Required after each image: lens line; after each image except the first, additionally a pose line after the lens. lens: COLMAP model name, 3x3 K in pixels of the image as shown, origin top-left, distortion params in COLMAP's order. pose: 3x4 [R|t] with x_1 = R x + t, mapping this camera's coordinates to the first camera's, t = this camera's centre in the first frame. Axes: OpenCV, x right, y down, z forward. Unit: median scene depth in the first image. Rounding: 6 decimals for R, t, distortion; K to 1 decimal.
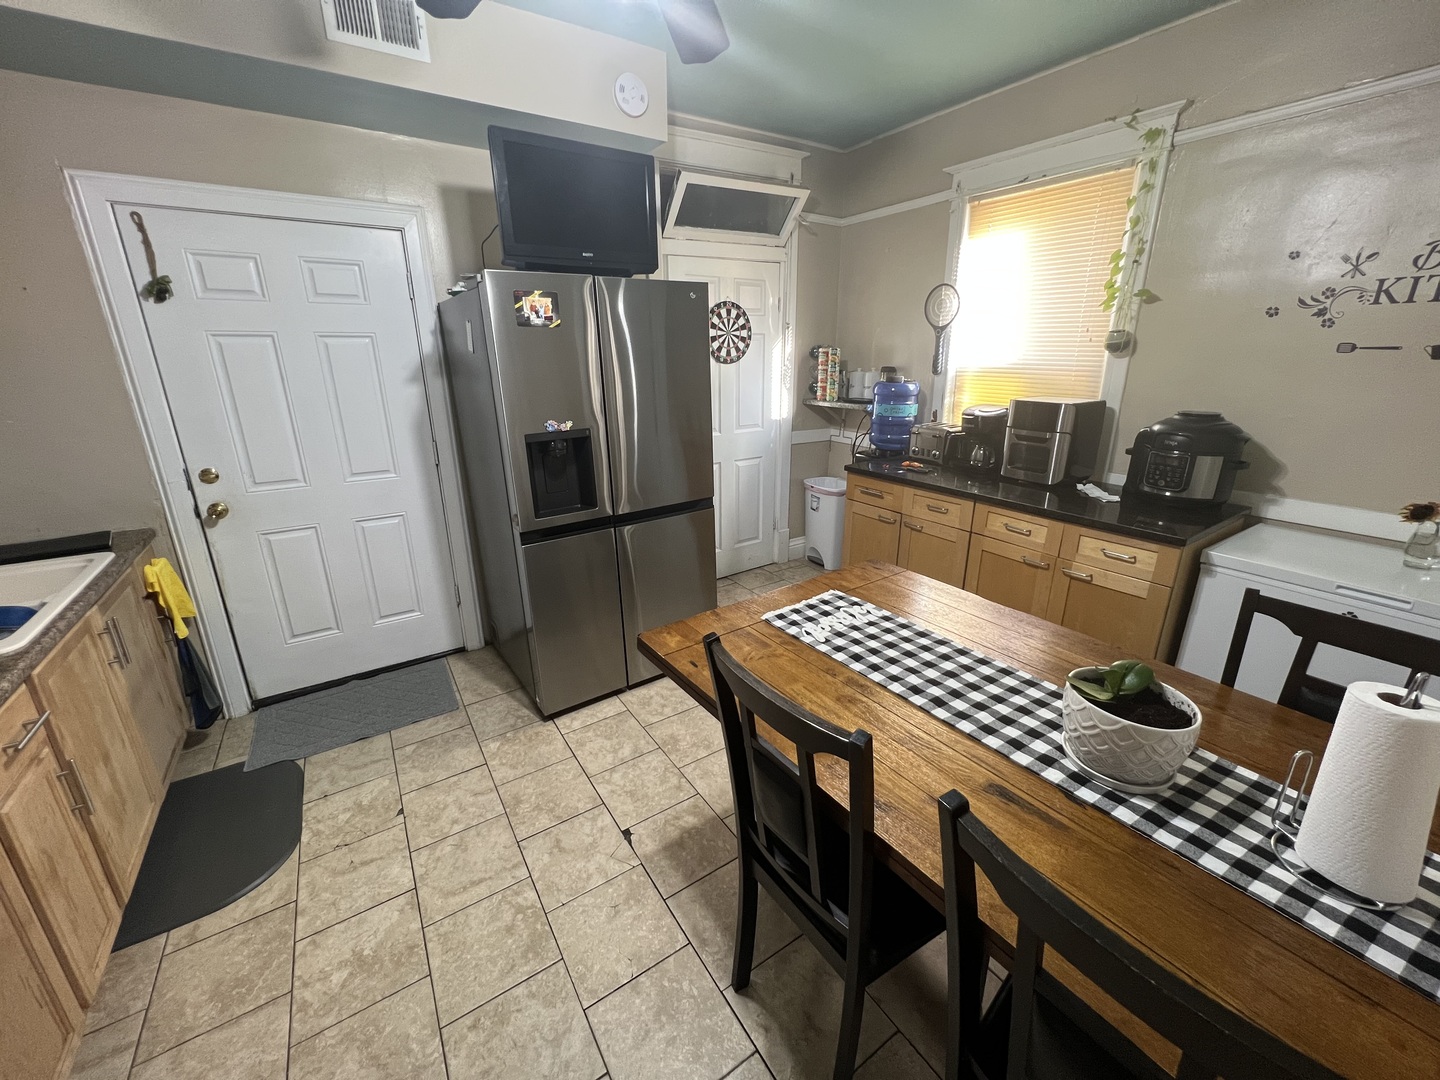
lens RADIAL K [[577.4, 0, 715.7], [0, 577.4, 535.5], [0, 0, 1]] dist [-0.003633, 0.000495]
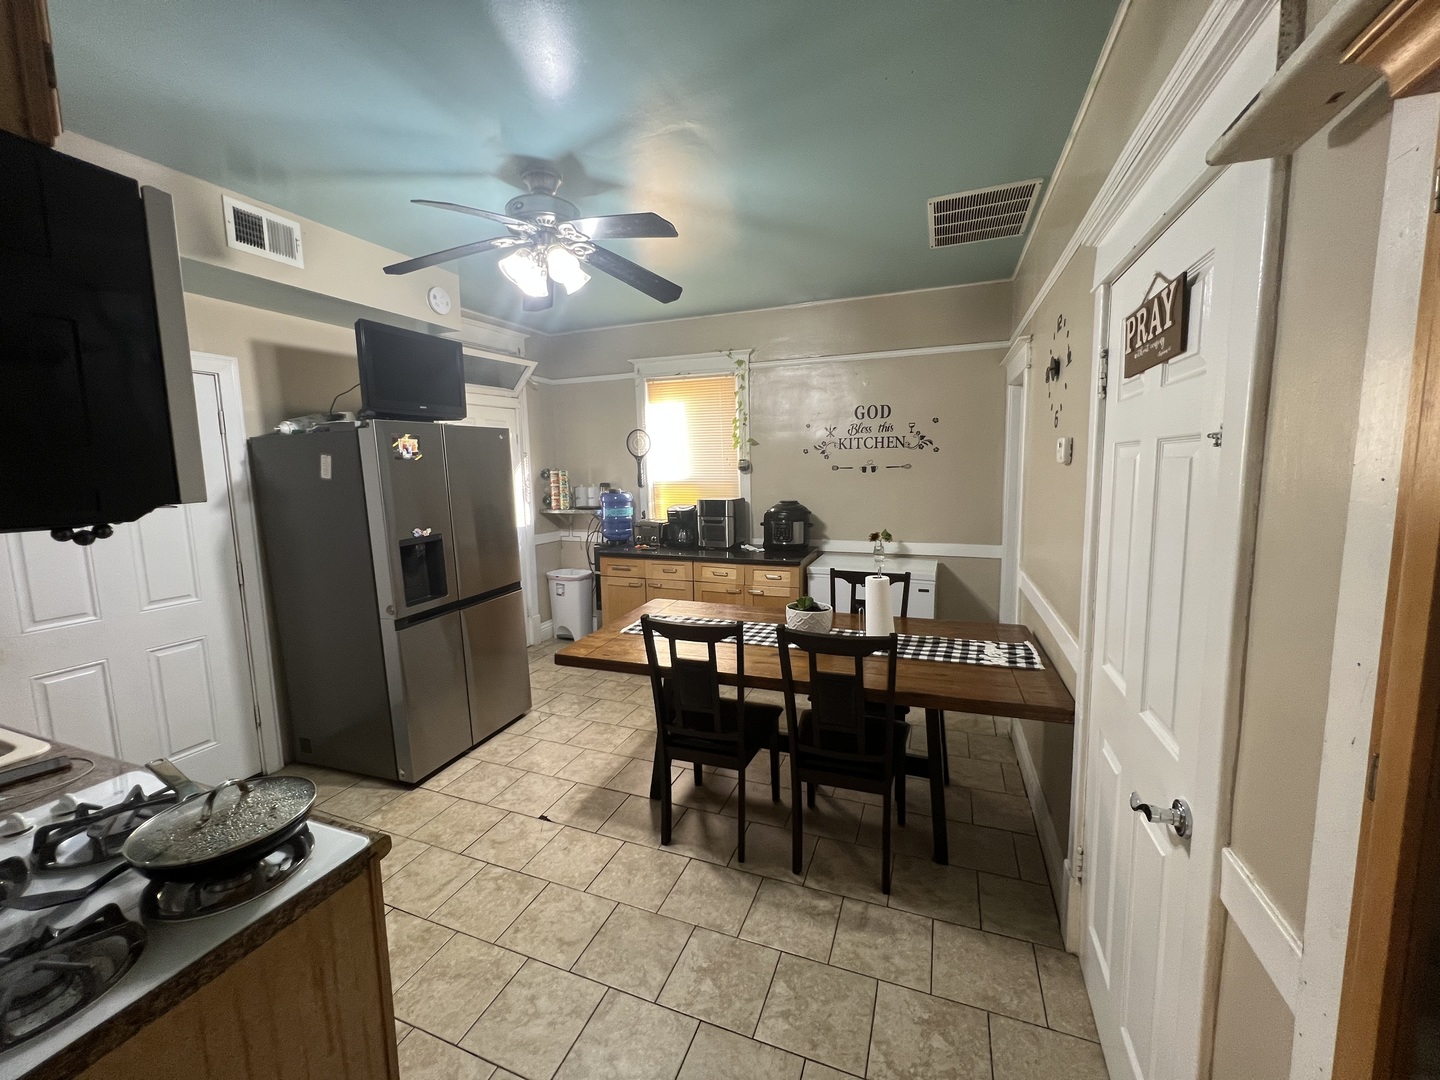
lens RADIAL K [[577.4, 0, 719.2], [0, 577.4, 535.0], [0, 0, 1]] dist [-0.003633, 0.000495]
pose [[0.812259, -0.078148, 0.578038, -0.409891], [0.190185, 0.972311, -0.135796, 0.100502], [-0.551421, 0.220235, 0.804631, -0.346831]]
